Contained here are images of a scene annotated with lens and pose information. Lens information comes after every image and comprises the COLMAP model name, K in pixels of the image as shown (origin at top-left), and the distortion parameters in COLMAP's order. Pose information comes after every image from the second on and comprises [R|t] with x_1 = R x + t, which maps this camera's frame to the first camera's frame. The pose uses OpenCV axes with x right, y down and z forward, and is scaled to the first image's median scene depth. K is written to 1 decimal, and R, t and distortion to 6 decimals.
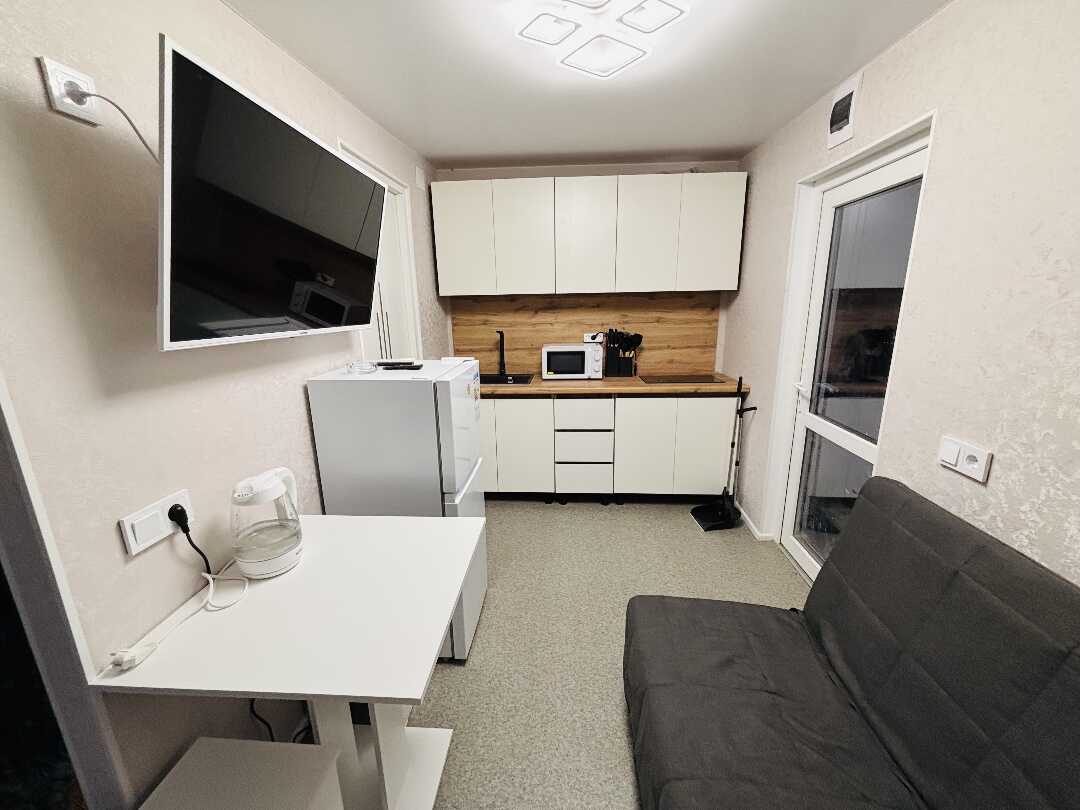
lens RADIAL K [[432.1, 0, 542.4], [0, 432.1, 405.8], [0, 0, 1]] dist [0.009951, -0.001773]
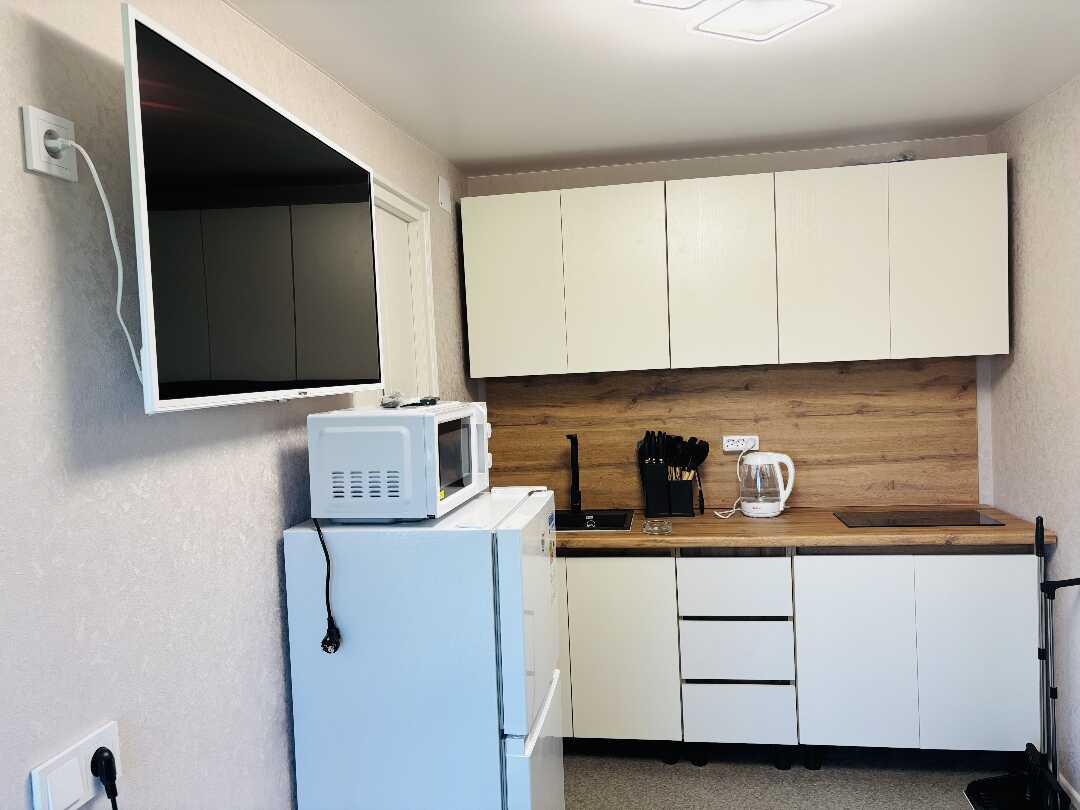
lens RADIAL K [[802.0, 0, 532.6], [0, 802.0, 408.9], [0, 0, 1]] dist [0.024988, -0.007387]
pose [[0.994249, -0.021603, -0.104892, -0.040603], [0.001207, 0.981641, -0.190733, -0.006303], [0.107087, 0.189509, 0.976022, -0.040495]]
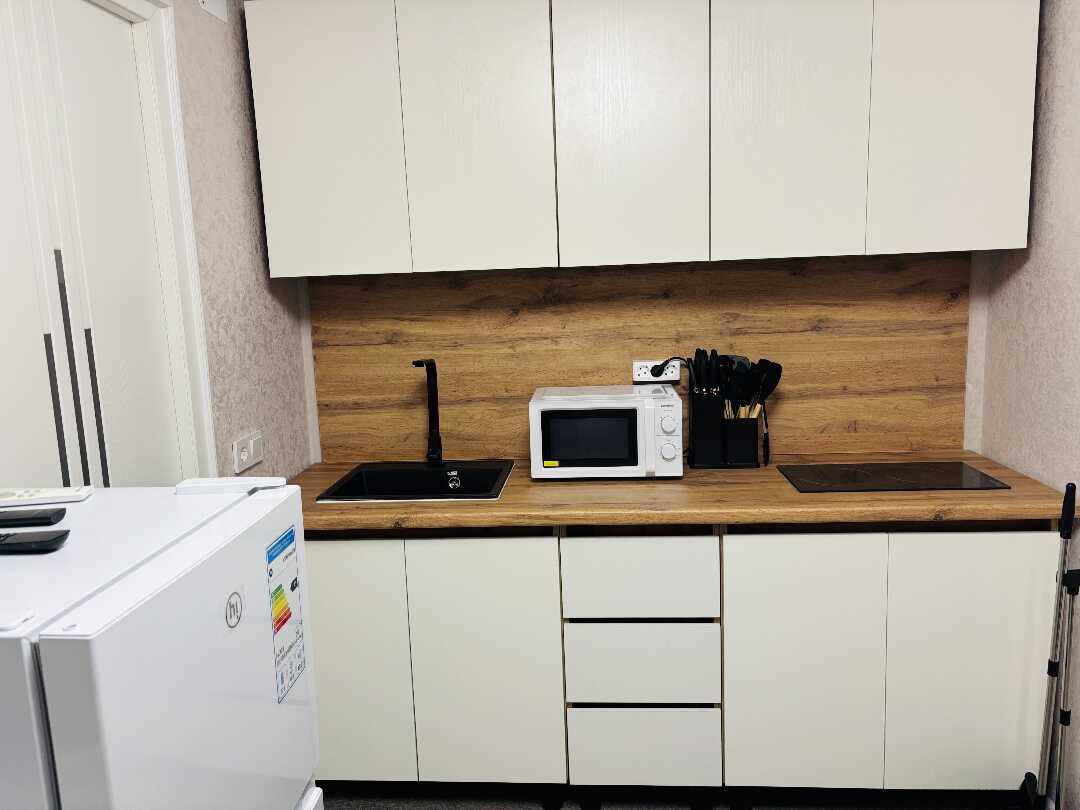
lens RADIAL K [[802.0, 0, 532.4], [0, 802.0, 402.5], [0, 0, 1]] dist [0.024988, -0.007387]
pose [[0.999493, -0.016038, -0.027516, 0.023679], [0.013739, 0.996554, -0.081797, -0.074830], [0.028733, 0.081377, 0.996269, 0.271798]]
